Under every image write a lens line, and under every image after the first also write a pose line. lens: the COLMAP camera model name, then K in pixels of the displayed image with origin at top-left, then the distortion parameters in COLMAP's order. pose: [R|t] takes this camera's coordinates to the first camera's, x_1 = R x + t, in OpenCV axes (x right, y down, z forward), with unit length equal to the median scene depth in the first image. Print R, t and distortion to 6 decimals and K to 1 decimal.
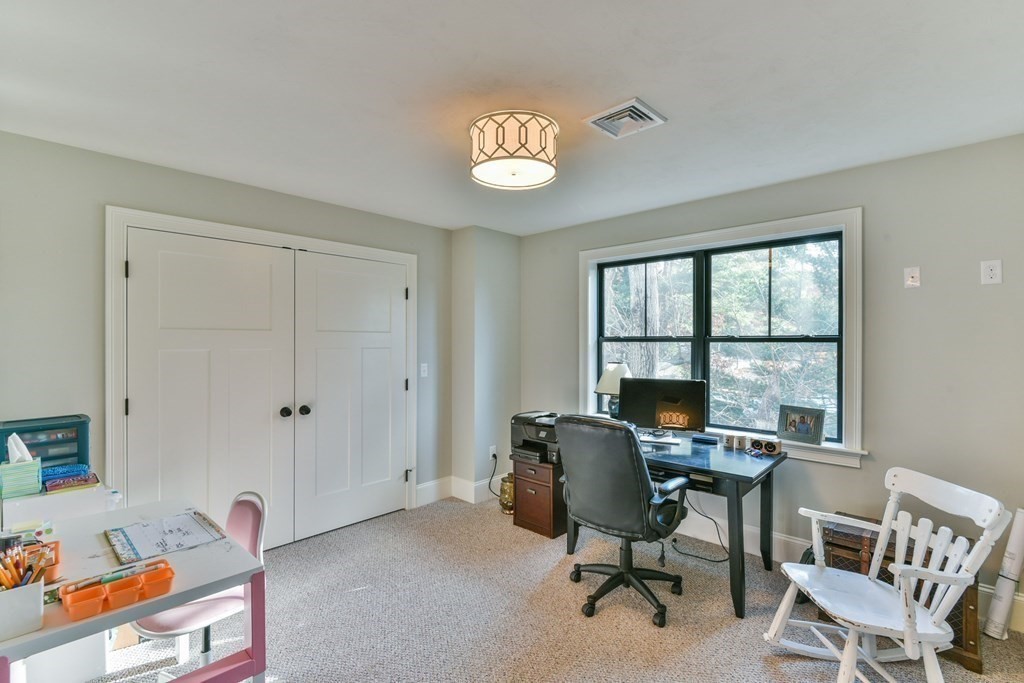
lens RADIAL K [[477.6, 0, 518.3], [0, 477.6, 342.6], [0, 0, 1]] dist [-0.000991, -0.001123]
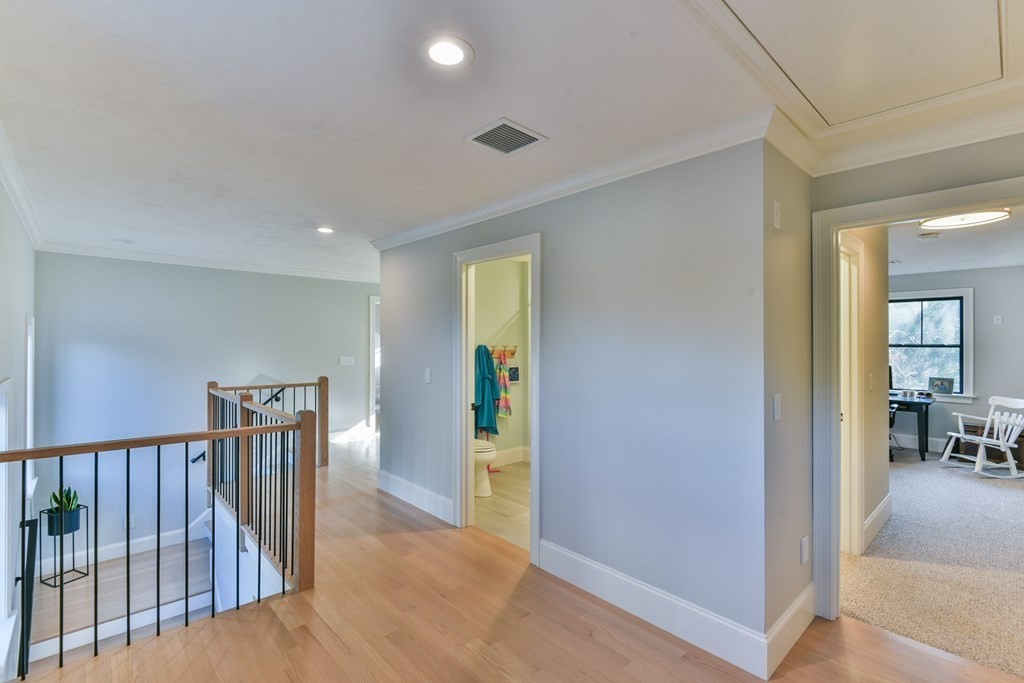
lens RADIAL K [[477.6, 0, 518.3], [0, 477.6, 342.6], [0, 0, 1]] dist [-0.000991, -0.001123]
pose [[0.997374, 0.001267, -0.072411, -1.260131], [-0.002226, 0.999911, -0.013173, 0.010337], [0.072387, 0.013299, 0.997288, -1.399945]]
